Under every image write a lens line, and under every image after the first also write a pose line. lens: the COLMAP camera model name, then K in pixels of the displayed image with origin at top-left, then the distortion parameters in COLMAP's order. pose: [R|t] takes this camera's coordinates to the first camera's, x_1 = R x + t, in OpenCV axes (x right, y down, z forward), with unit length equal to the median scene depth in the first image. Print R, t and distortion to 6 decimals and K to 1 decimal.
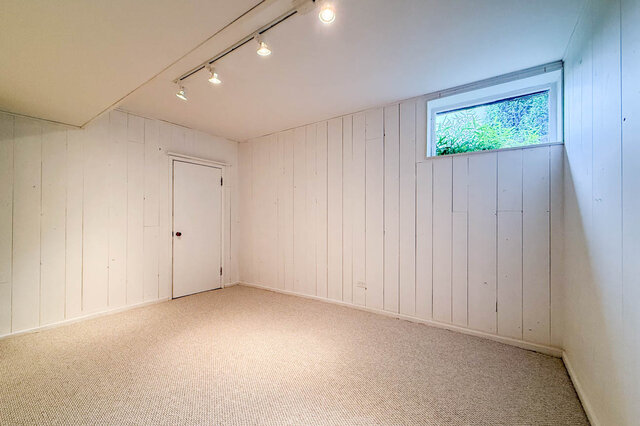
lens RADIAL K [[260.2, 0, 320.0], [0, 260.2, 213.0], [0, 0, 1]] dist [0.000840, 0.000141]
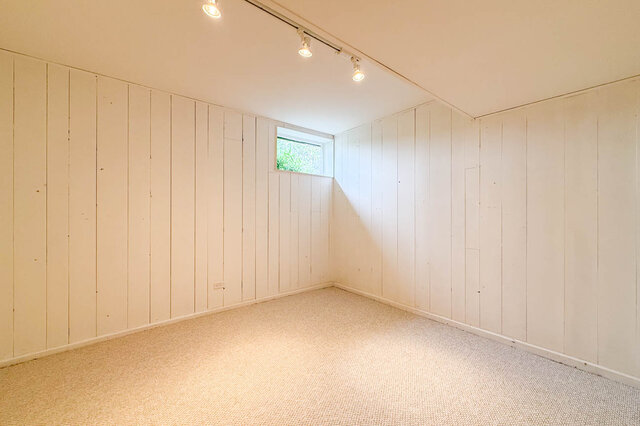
lens RADIAL K [[260.2, 0, 320.0], [0, 260.2, 213.0], [0, 0, 1]] dist [0.000840, 0.000141]
pose [[0.260326, 0.002877, 0.965516, -0.767062], [-0.009819, 0.999952, -0.000333, 0.002081], [-0.965471, -0.009393, 0.260342, 0.442700]]
